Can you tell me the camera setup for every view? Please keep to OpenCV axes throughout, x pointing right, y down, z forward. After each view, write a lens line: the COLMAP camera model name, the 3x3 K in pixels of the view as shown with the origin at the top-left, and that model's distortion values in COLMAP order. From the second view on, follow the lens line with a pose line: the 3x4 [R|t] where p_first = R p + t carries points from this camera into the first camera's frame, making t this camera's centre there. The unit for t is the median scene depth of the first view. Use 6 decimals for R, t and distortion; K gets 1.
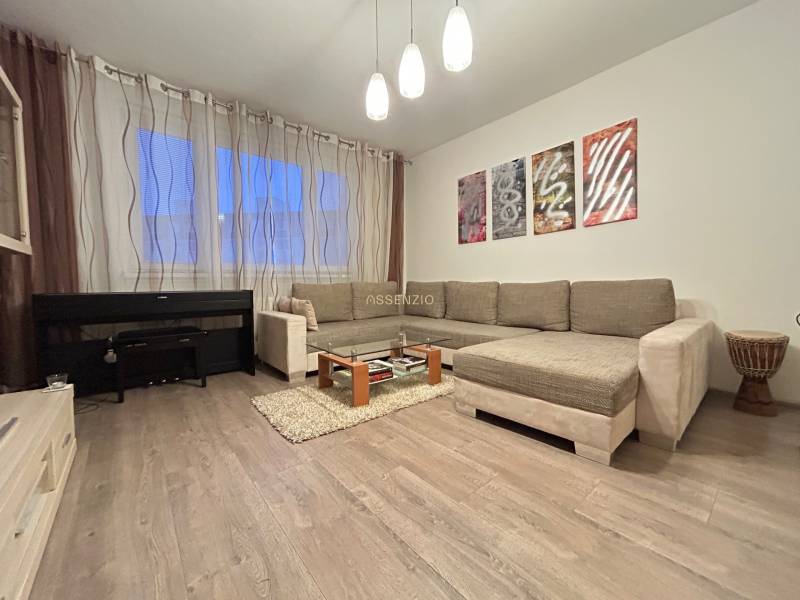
lens RADIAL K [[325.3, 0, 398.3], [0, 325.3, 301.3], [0, 0, 1]] dist [-0.003466, 0.001691]
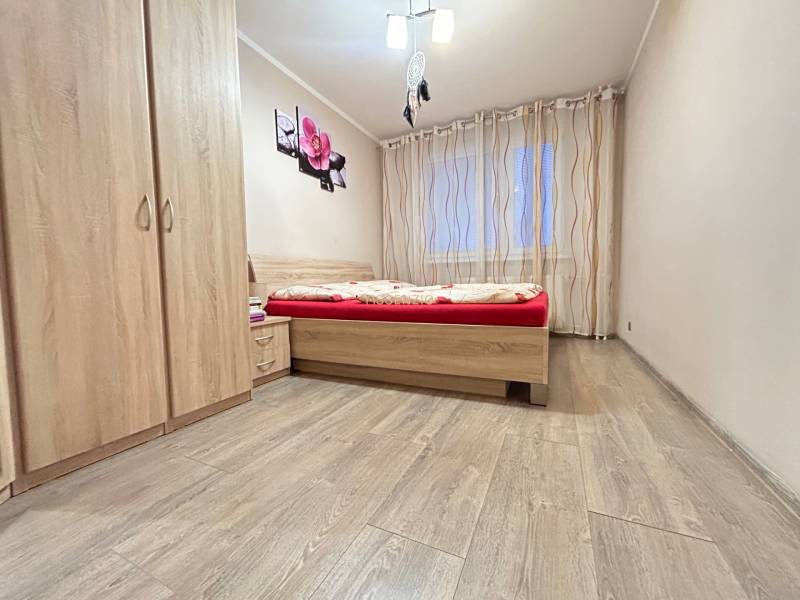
lens RADIAL K [[325.3, 0, 399.1], [0, 325.3, 297.4], [0, 0, 1]] dist [-0.003466, 0.001691]
pose [[-0.416145, -0.034136, 0.908657, -0.453111], [0.079827, 0.994065, 0.073904, 0.022084], [-0.905787, 0.103290, -0.410951, 0.648188]]
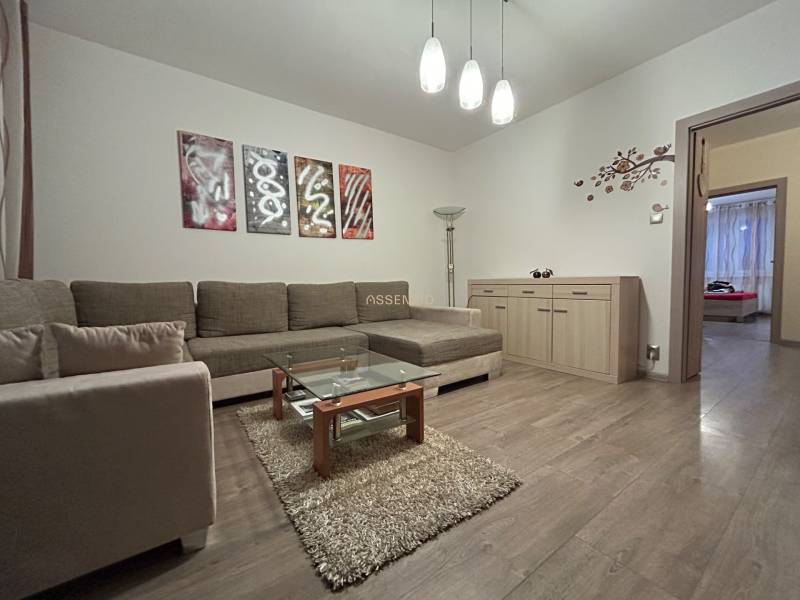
lens RADIAL K [[325.3, 0, 403.3], [0, 325.3, 301.6], [0, 0, 1]] dist [-0.003466, 0.001691]
pose [[0.068464, -0.043044, 0.996725, -0.634022], [0.069125, 0.996872, 0.038302, -0.022586], [-0.995256, 0.066276, 0.071225, 0.695731]]
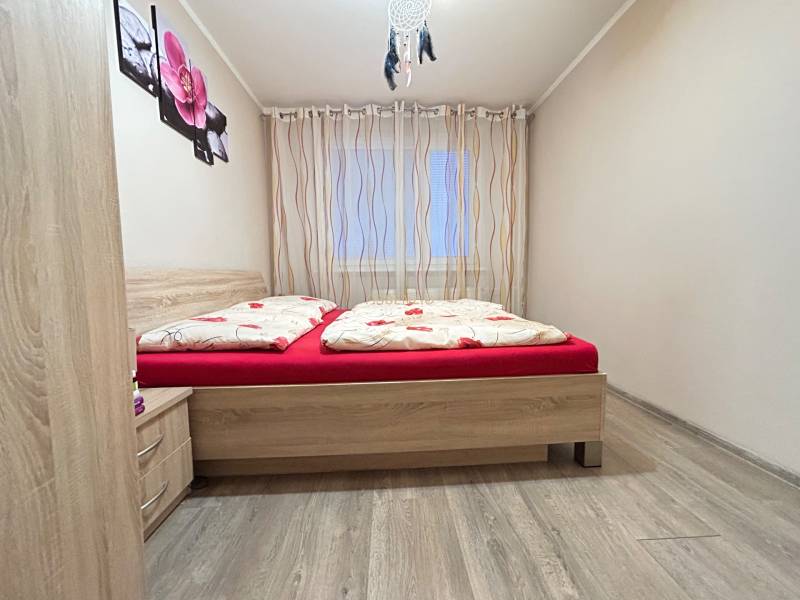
lens RADIAL K [[325.3, 0, 399.6], [0, 325.3, 297.4], [0, 0, 1]] dist [-0.003466, 0.001691]
pose [[-0.795909, -0.024388, 0.604925, -0.093189], [0.058511, 0.991412, 0.116953, -0.043643], [-0.602583, 0.128479, -0.787647, 0.721799]]
